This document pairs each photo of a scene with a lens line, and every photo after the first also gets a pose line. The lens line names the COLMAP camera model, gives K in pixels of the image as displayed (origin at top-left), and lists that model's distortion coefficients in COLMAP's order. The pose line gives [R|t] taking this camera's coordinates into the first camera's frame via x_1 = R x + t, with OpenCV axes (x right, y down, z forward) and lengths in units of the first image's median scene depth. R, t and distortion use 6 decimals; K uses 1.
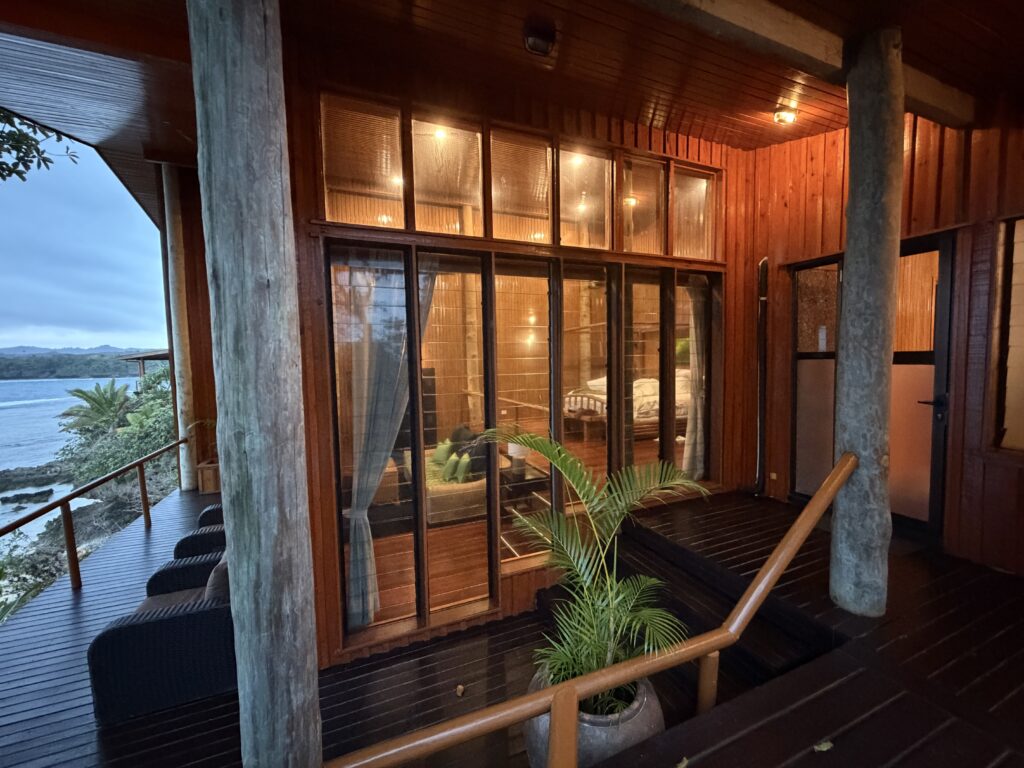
lens RADIAL K [[407.2, 0, 513.6], [0, 407.2, 384.2], [0, 0, 1]] dist [-0.003594, 0.000633]
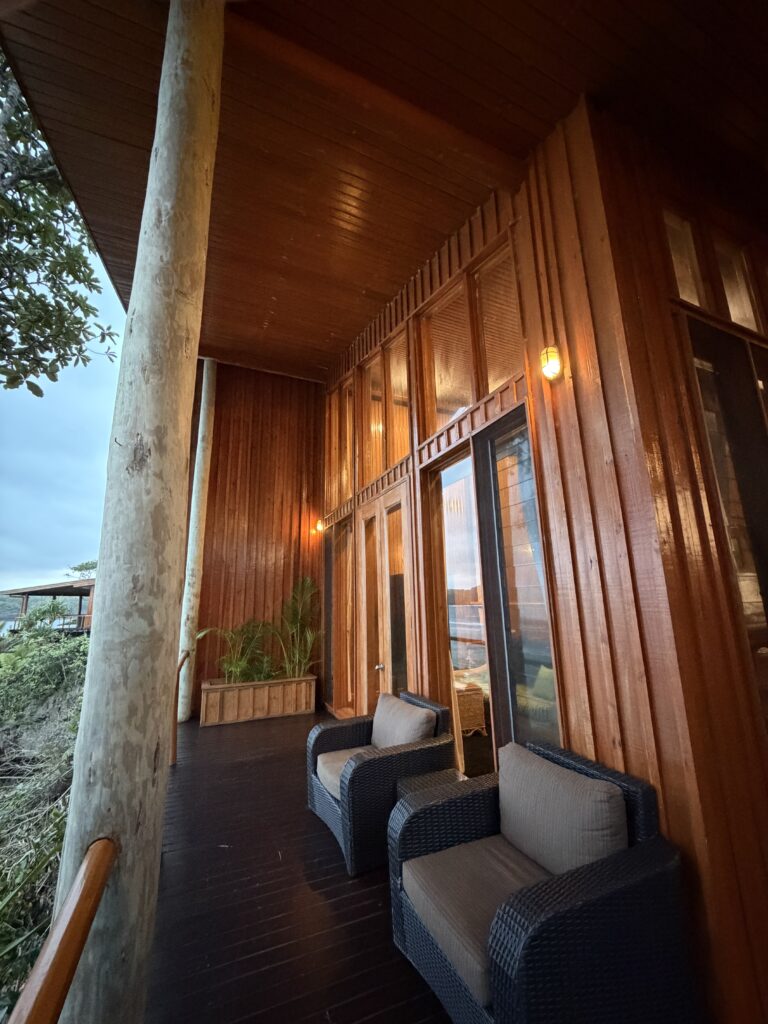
lens RADIAL K [[407.2, 0, 390.5], [0, 407.2, 512.6], [0, 0, 1]] dist [-0.003594, 0.000633]
pose [[0.999923, 0.002276, 0.012170, -0.702023], [0.001163, 0.961364, -0.275278, 0.154544], [-0.012326, 0.275271, 0.961288, 0.224921]]
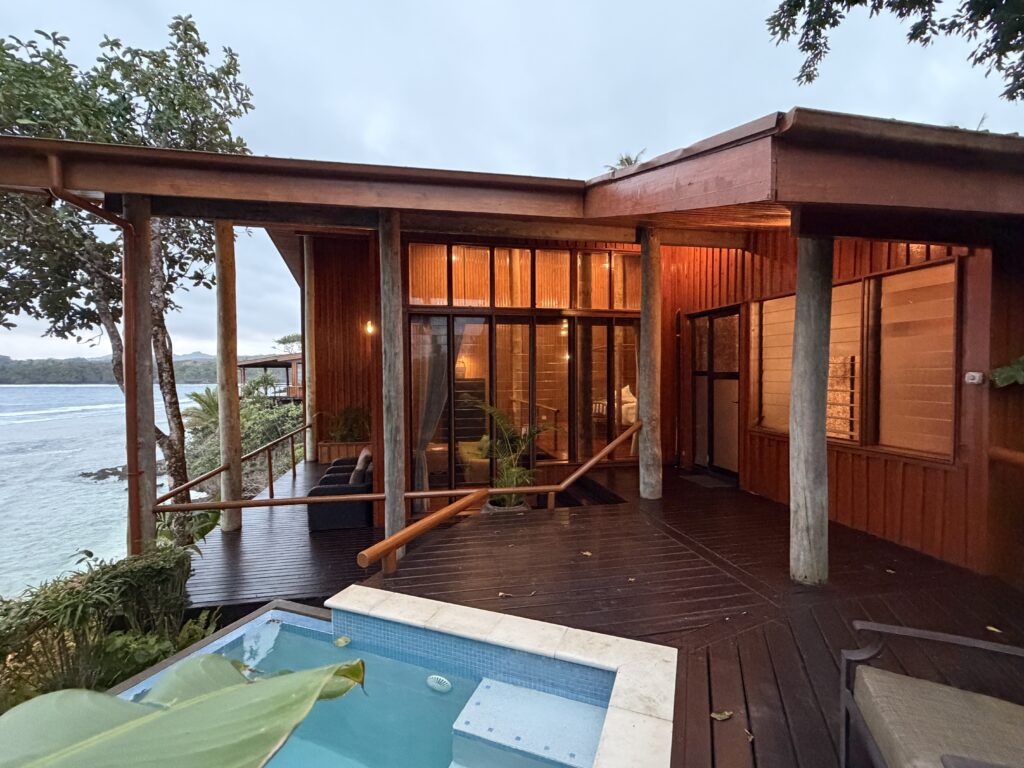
lens RADIAL K [[468.6, 0, 516.4], [0, 468.6, 383.8], [0, 0, 1]] dist [0.000859, -0.002329]
pose [[0.981900, 0.019649, -0.188380, 0.357601], [-0.026059, 0.999161, -0.031609, 0.041664], [0.187601, 0.035946, 0.981587, -0.829345]]
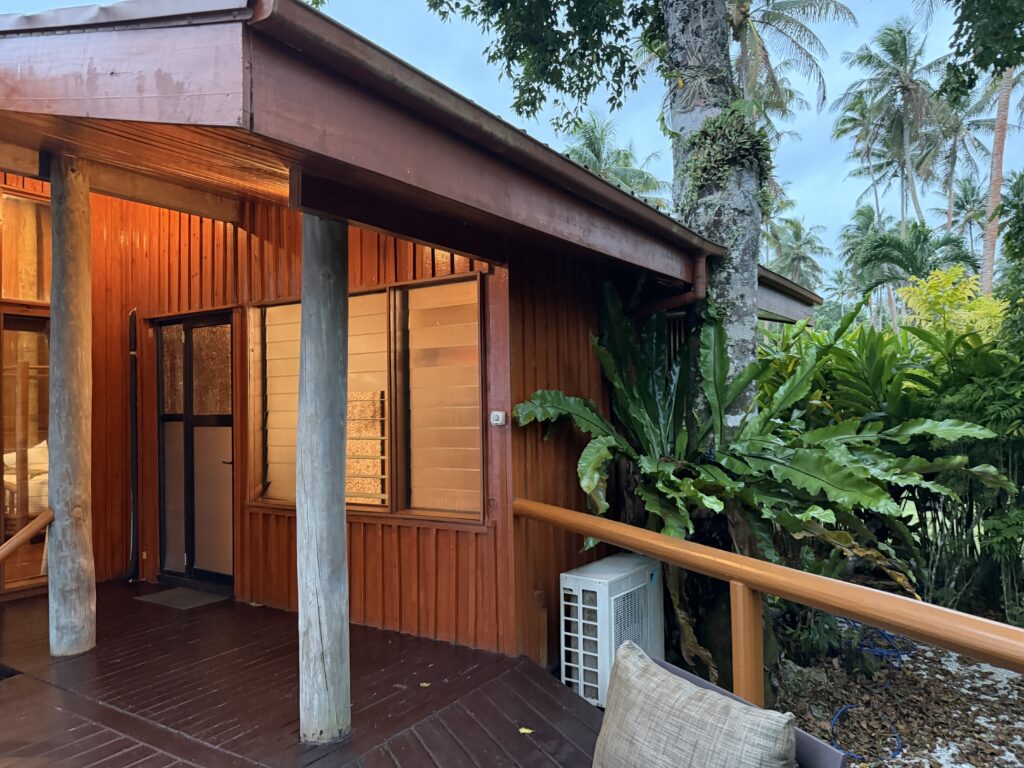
lens RADIAL K [[719.7, 0, 503.4], [0, 719.7, 387.1], [0, 0, 1]] dist [0.041335, -0.050747]
pose [[0.829981, 0.019966, 0.557435, 0.408586], [0.035473, 0.995447, -0.088472, 0.032335], [-0.556663, 0.093204, 0.825493, -0.752197]]
